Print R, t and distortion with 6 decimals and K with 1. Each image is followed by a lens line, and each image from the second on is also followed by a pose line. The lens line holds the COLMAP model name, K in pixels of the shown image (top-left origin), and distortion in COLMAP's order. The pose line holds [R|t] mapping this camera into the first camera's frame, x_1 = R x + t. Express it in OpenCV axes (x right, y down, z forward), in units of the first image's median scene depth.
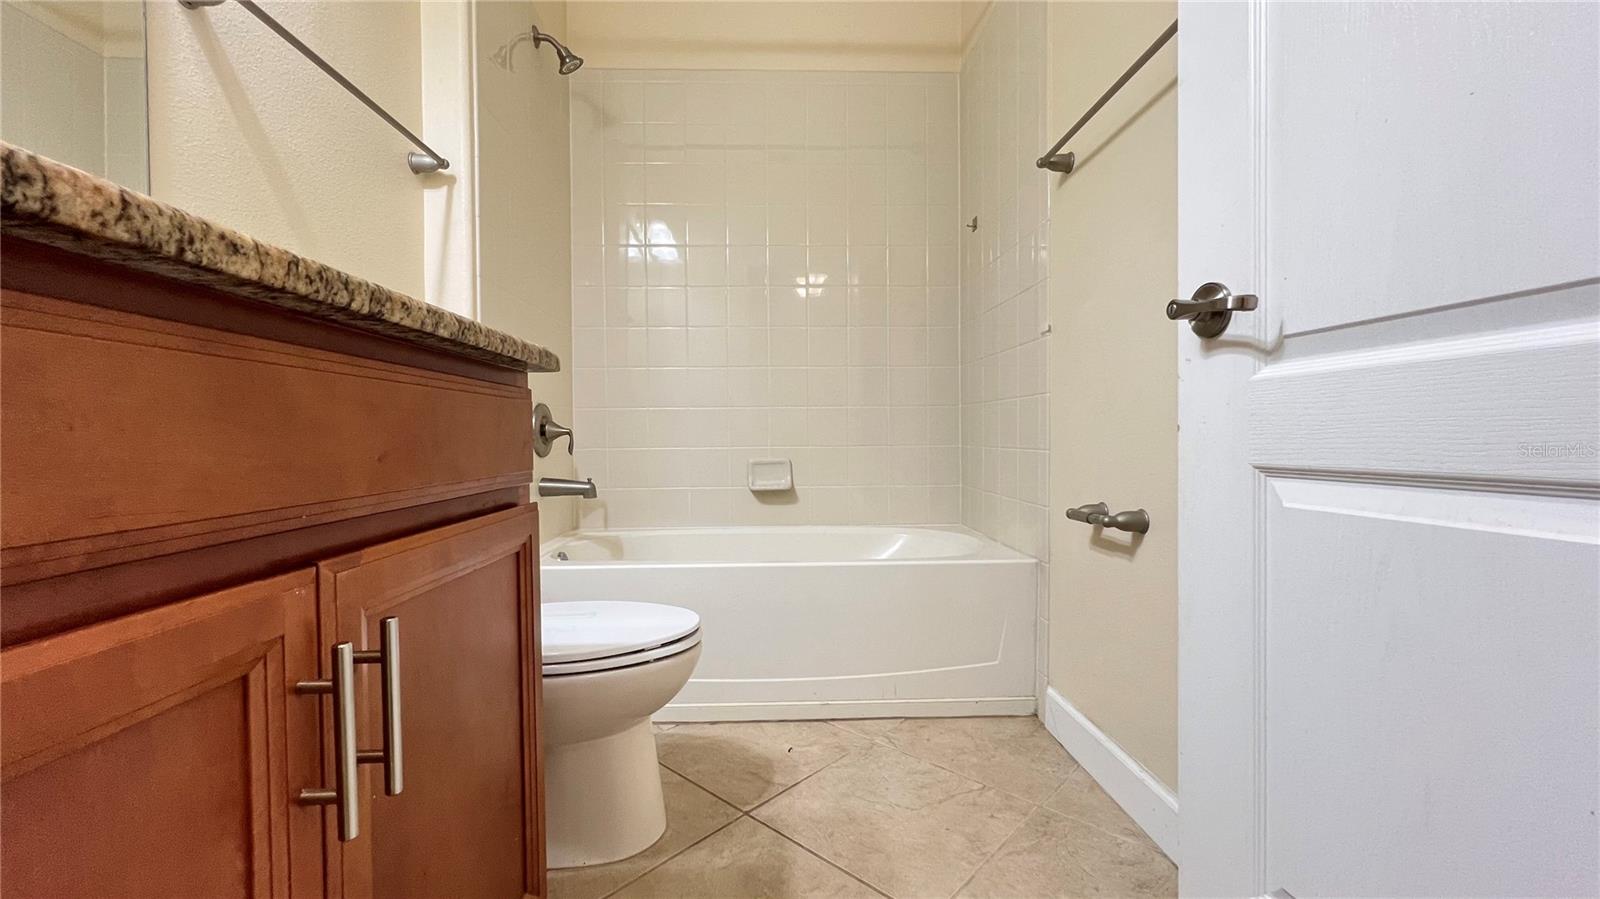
lens RADIAL K [[642.4, 0, 794.4], [0, 642.4, 448.7], [0, 0, 1]] dist [-0.001842, 0.000959]
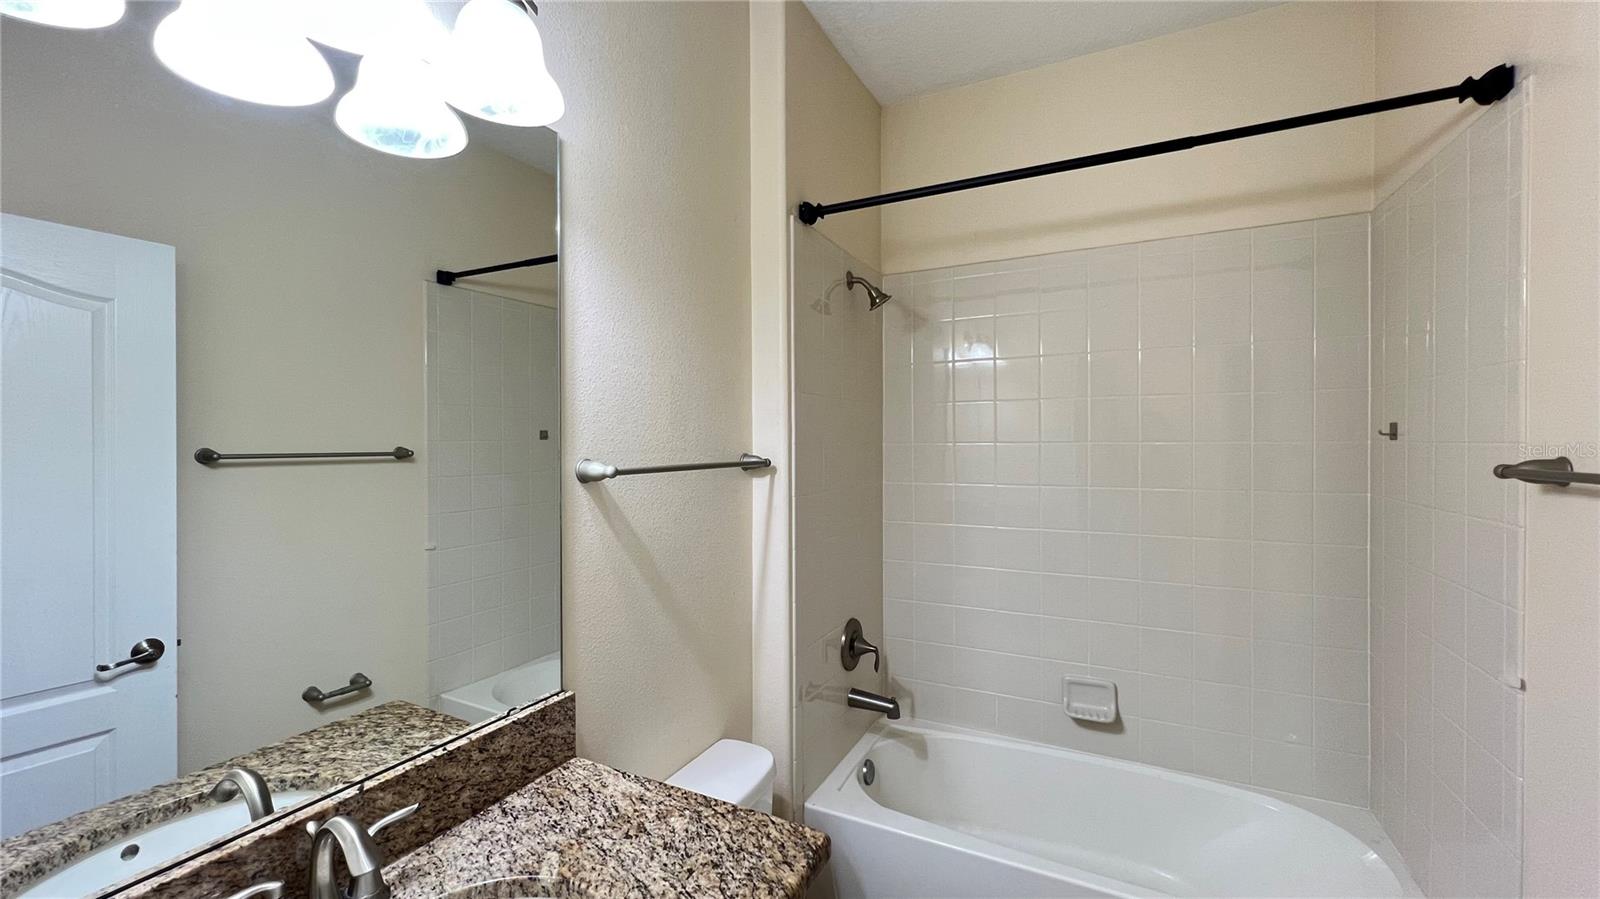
lens RADIAL K [[642.4, 0, 794.4], [0, 642.4, 448.7], [0, 0, 1]] dist [-0.001842, 0.000959]
pose [[0.876491, 0.008319, -0.481346, 0.034005], [-0.011010, 0.999936, -0.002767, -0.350695], [0.481292, 0.007725, 0.876526, 0.018258]]
